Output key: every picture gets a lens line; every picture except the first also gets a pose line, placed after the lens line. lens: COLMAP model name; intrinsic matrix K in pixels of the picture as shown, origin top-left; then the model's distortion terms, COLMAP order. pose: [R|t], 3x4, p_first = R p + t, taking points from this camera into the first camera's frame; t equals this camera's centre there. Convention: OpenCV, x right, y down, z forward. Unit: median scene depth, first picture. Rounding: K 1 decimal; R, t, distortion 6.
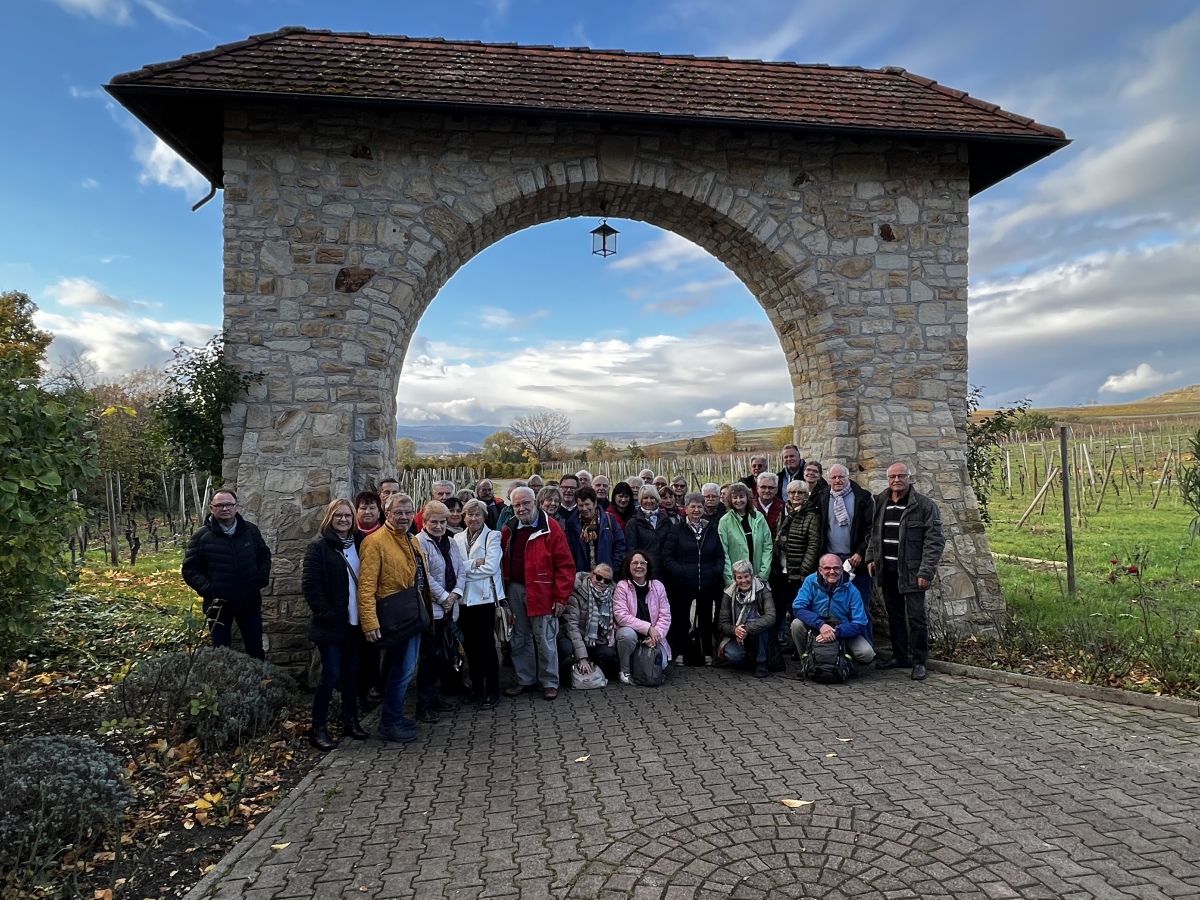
lens RADIAL K [[758.7, 0, 611.0], [0, 758.7, 454.0], [0, 0, 1]] dist [0.002547, 0.004371]
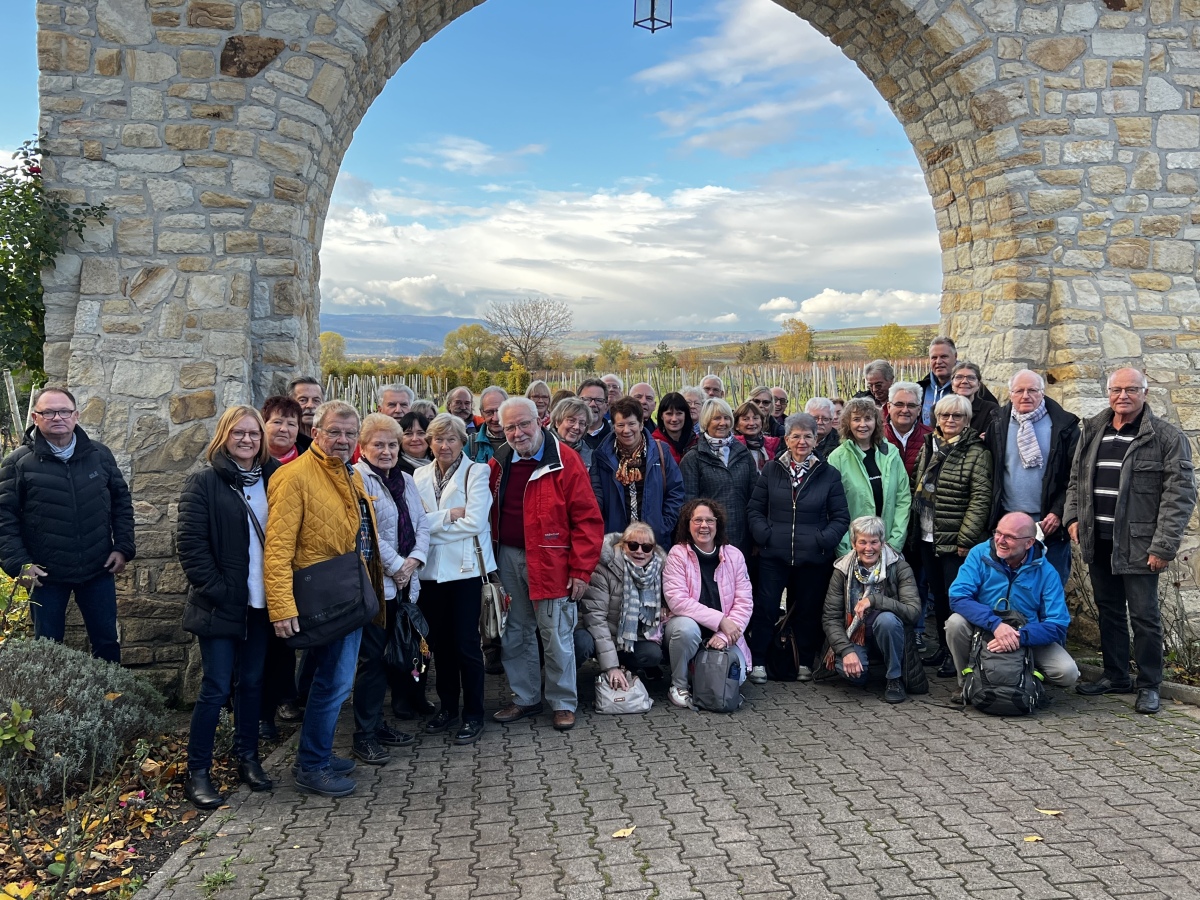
lens RADIAL K [[1070.3, 0, 612.0], [0, 1070.3, 449.1], [0, 0, 1]] dist [0.070609, -0.082386]
pose [[0.999763, 0.020376, -0.007683, -0.031987], [-0.019714, 0.996747, 0.078148, 0.015226], [0.009250, -0.077978, 0.996912, 0.101709]]
